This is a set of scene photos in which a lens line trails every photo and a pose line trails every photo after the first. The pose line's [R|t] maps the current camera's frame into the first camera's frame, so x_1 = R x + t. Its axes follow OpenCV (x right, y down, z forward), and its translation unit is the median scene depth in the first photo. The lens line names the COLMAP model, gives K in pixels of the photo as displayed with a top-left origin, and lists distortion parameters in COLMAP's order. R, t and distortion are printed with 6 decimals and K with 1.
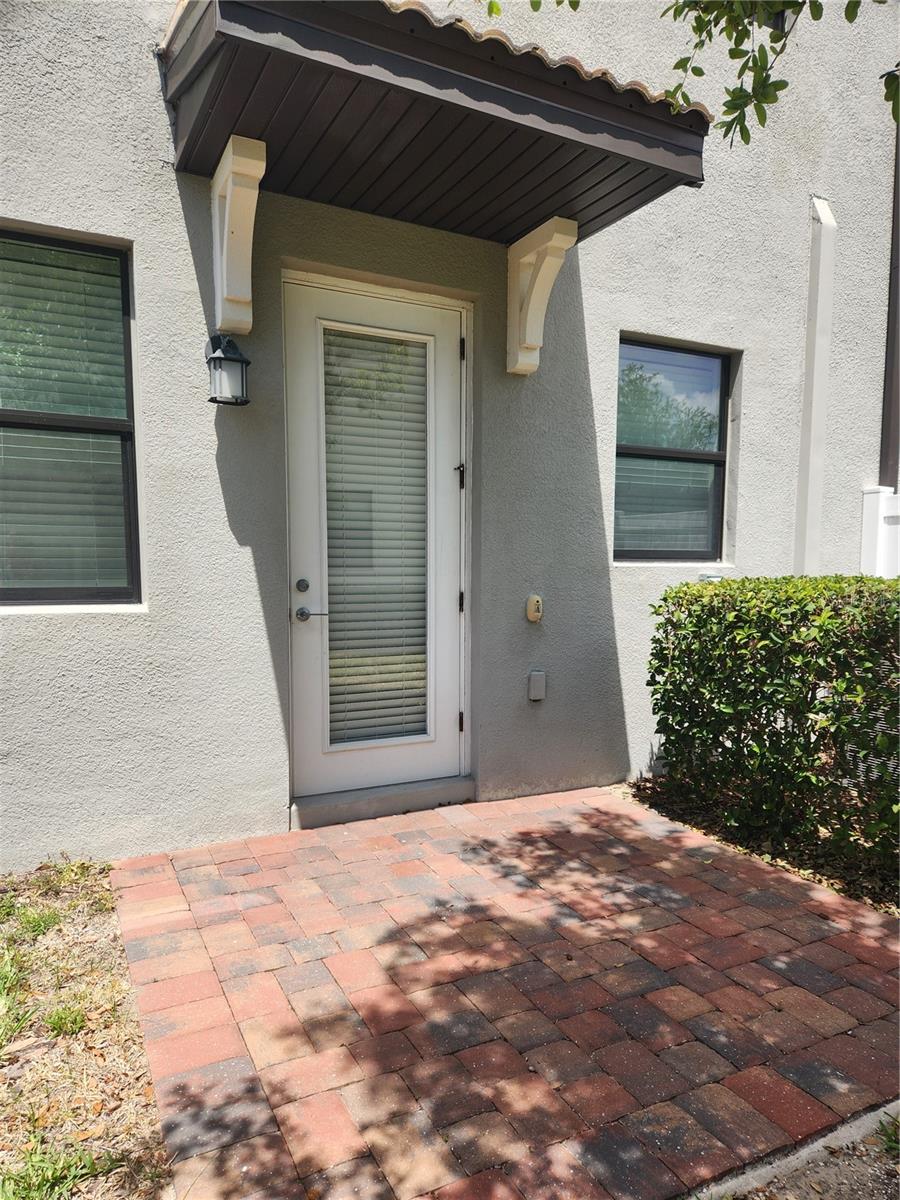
lens RADIAL K [[796.4, 0, 447.6], [0, 796.4, 638.4], [0, 0, 1]] dist [0.113309, -0.160501]
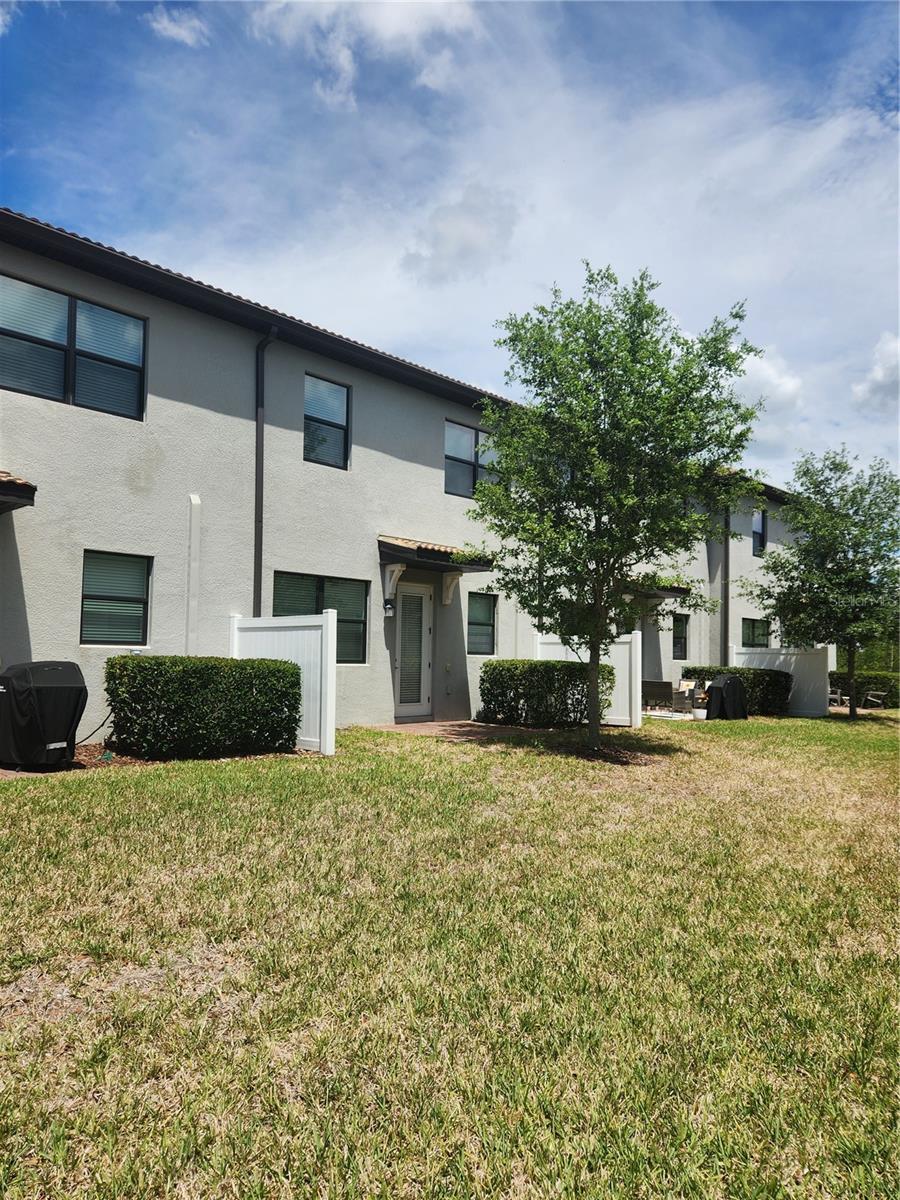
lens RADIAL K [[796.4, 0, 447.6], [0, 796.4, 638.4], [0, 0, 1]] dist [0.113309, -0.160501]
pose [[0.949693, 0.014866, 0.312829, -1.027676], [0.021358, 0.993473, -0.112048, 0.236235], [-0.312453, 0.113093, 0.943177, -2.406925]]
